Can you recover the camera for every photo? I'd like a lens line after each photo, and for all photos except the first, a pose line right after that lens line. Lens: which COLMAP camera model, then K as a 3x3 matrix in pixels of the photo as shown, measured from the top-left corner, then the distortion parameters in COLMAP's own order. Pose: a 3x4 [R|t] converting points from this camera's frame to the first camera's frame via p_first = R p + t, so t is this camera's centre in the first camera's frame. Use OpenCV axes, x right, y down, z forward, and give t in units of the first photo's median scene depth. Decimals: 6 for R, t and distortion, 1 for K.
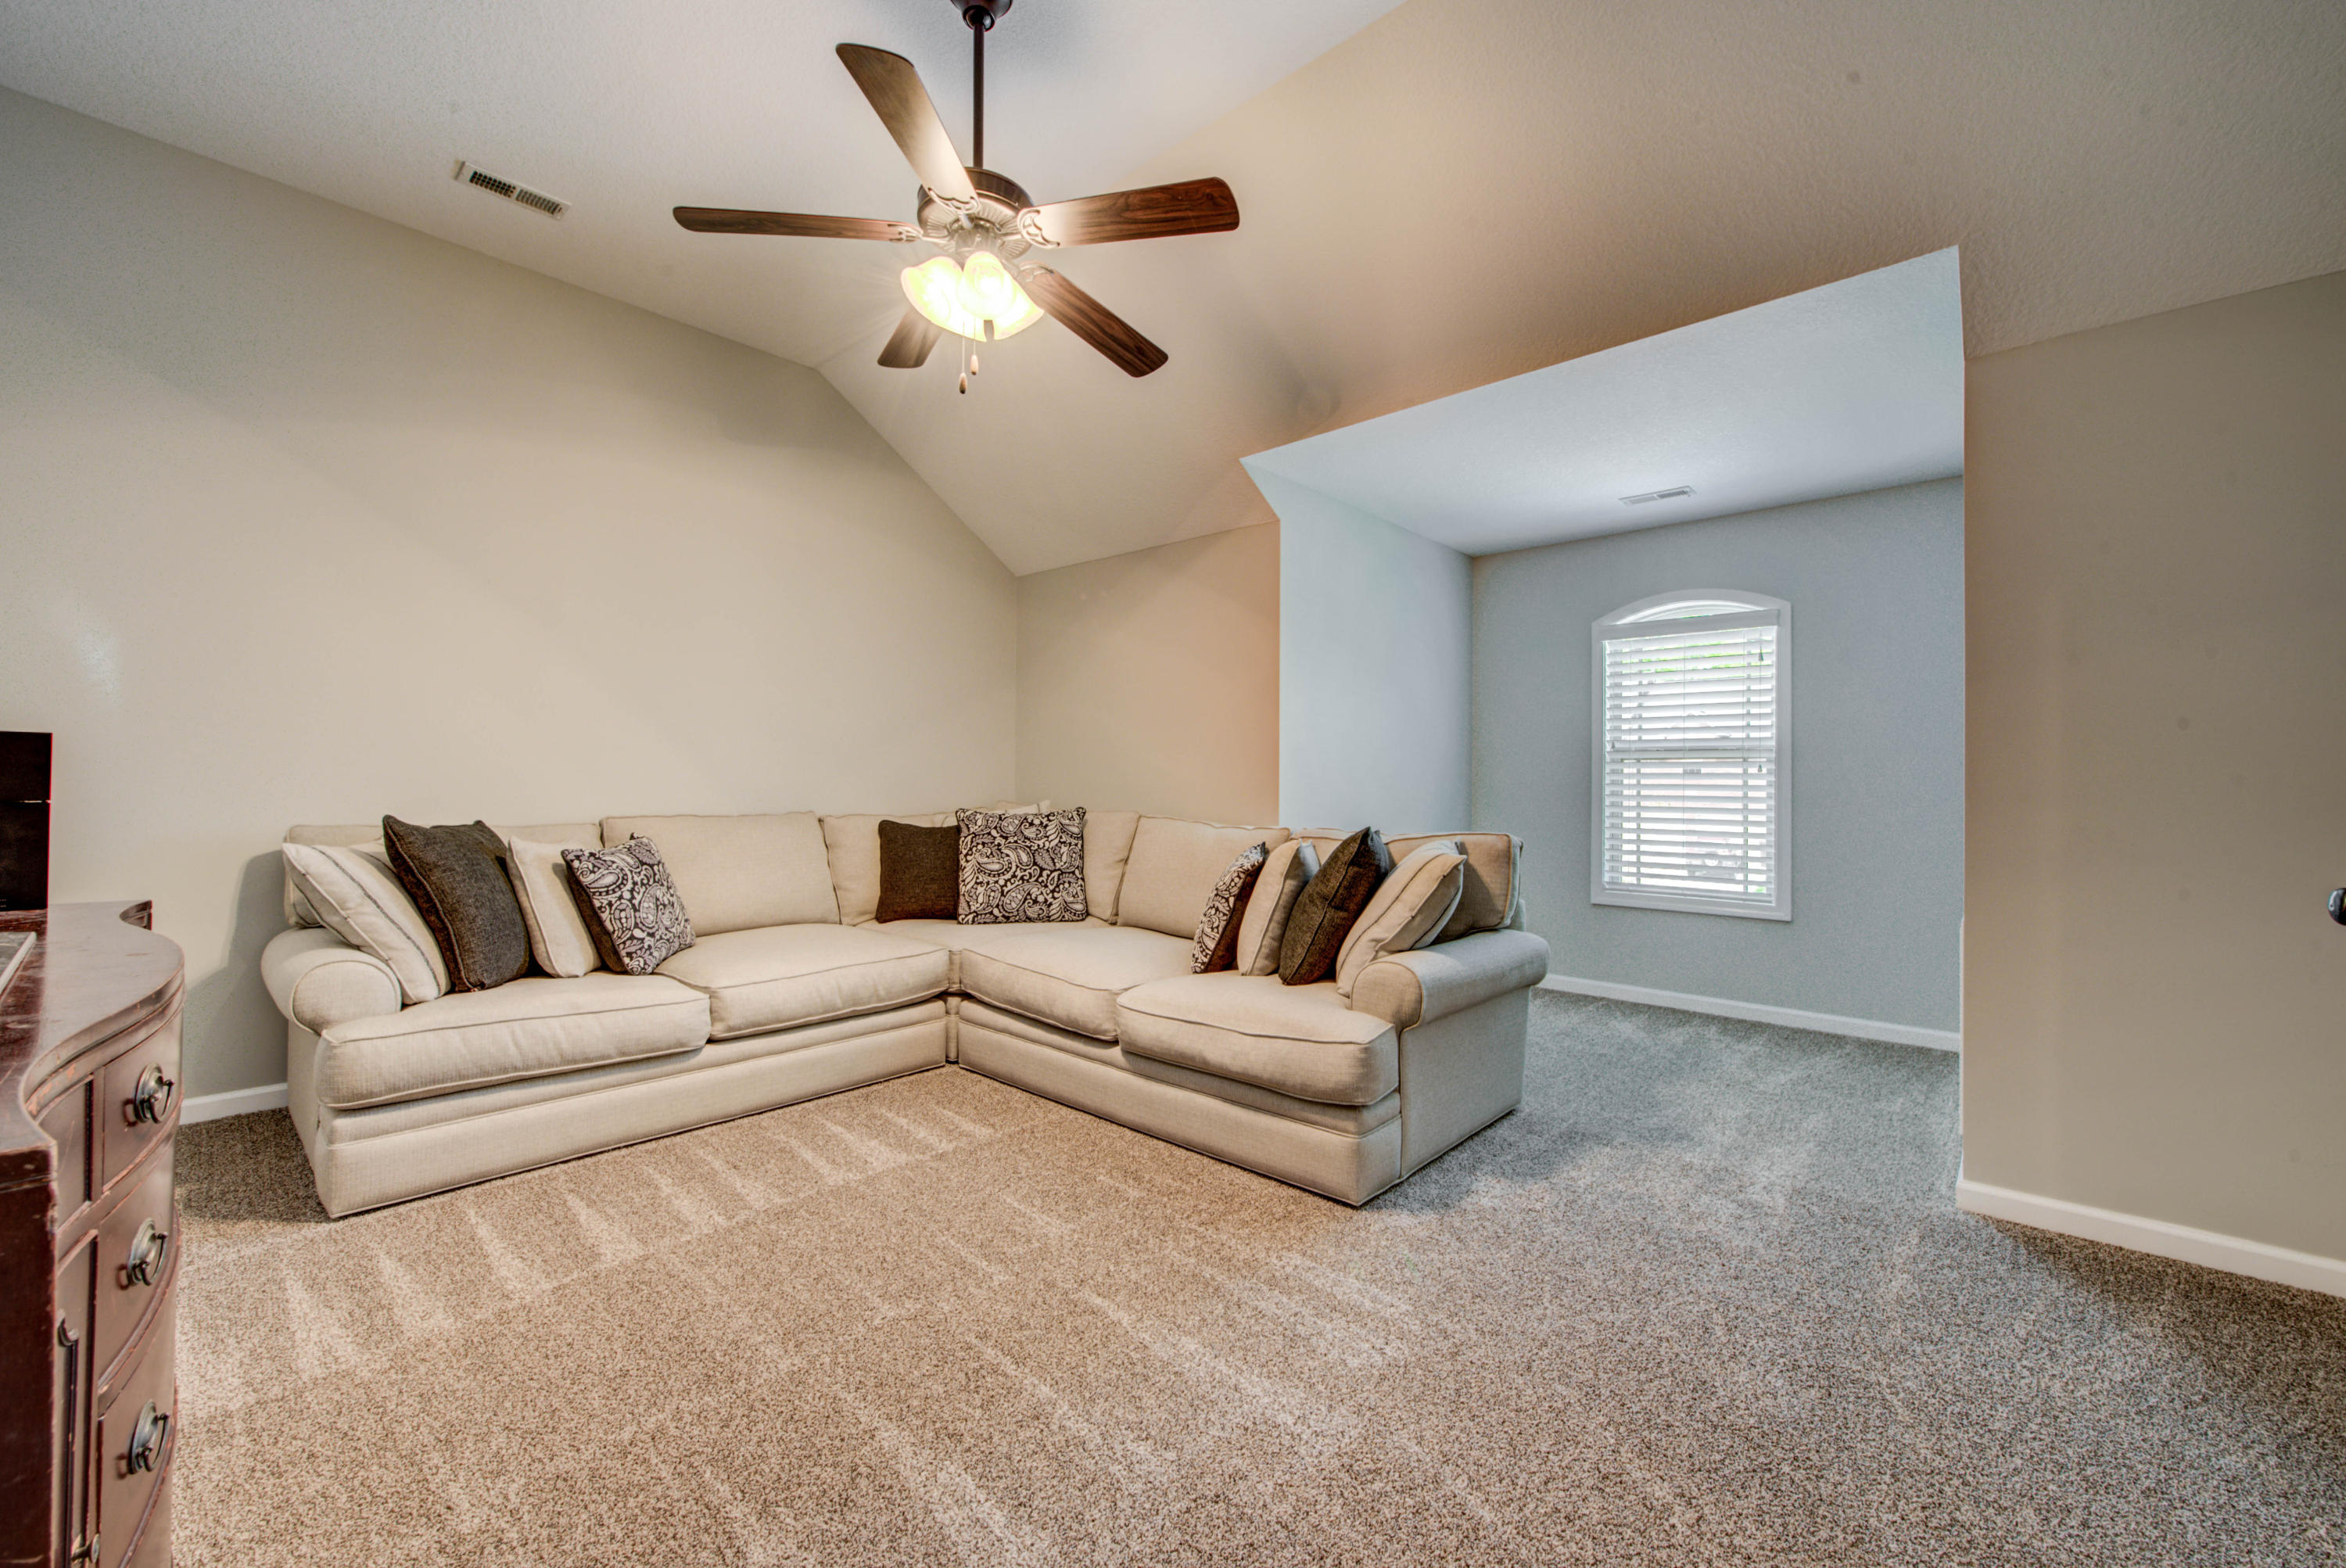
lens RADIAL K [[926.0, 0, 1173.0], [0, 926.0, 784.0], [0, 0, 1]] dist [-0.002198, -0.000326]
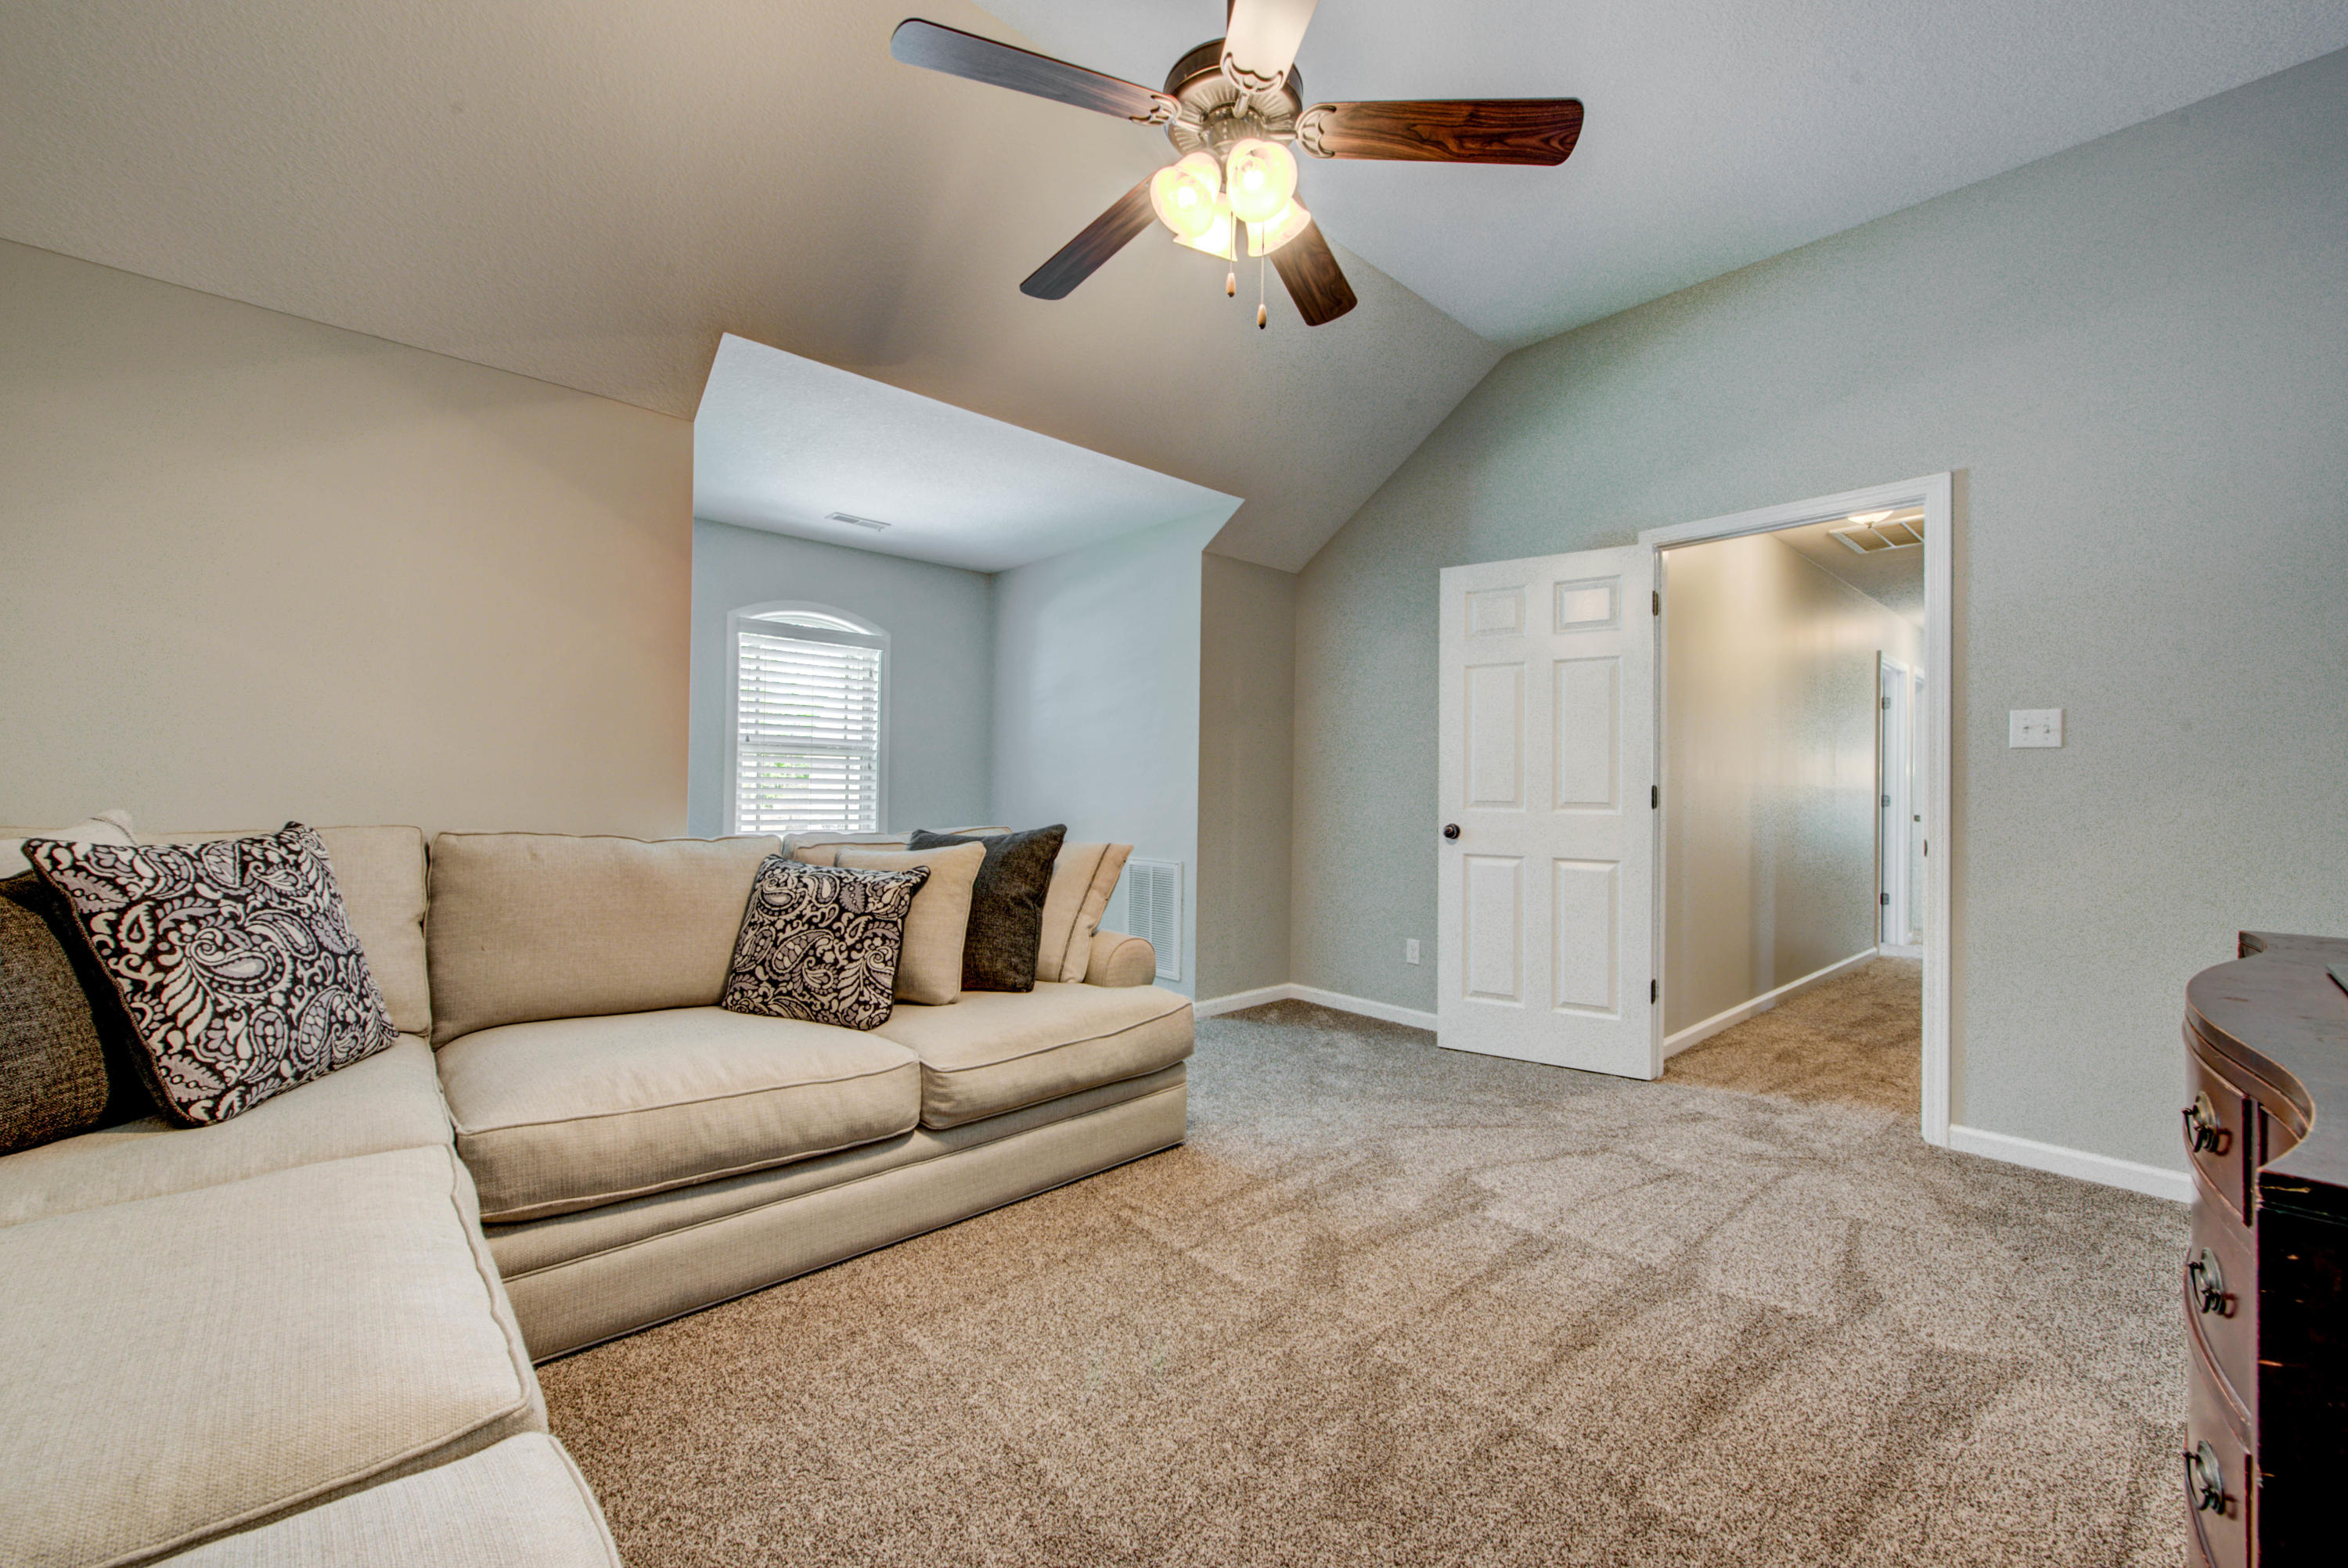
lens RADIAL K [[926.6, 0, 1174.0], [0, 926.6, 784.0], [0, 0, 1]] dist [-0.002198, -0.000326]
pose [[0.082120, -0.001940, 0.996621, -0.830160], [-0.017117, 0.999848, 0.003356, -0.006051], [-0.996475, -0.017335, 0.082074, 0.773382]]
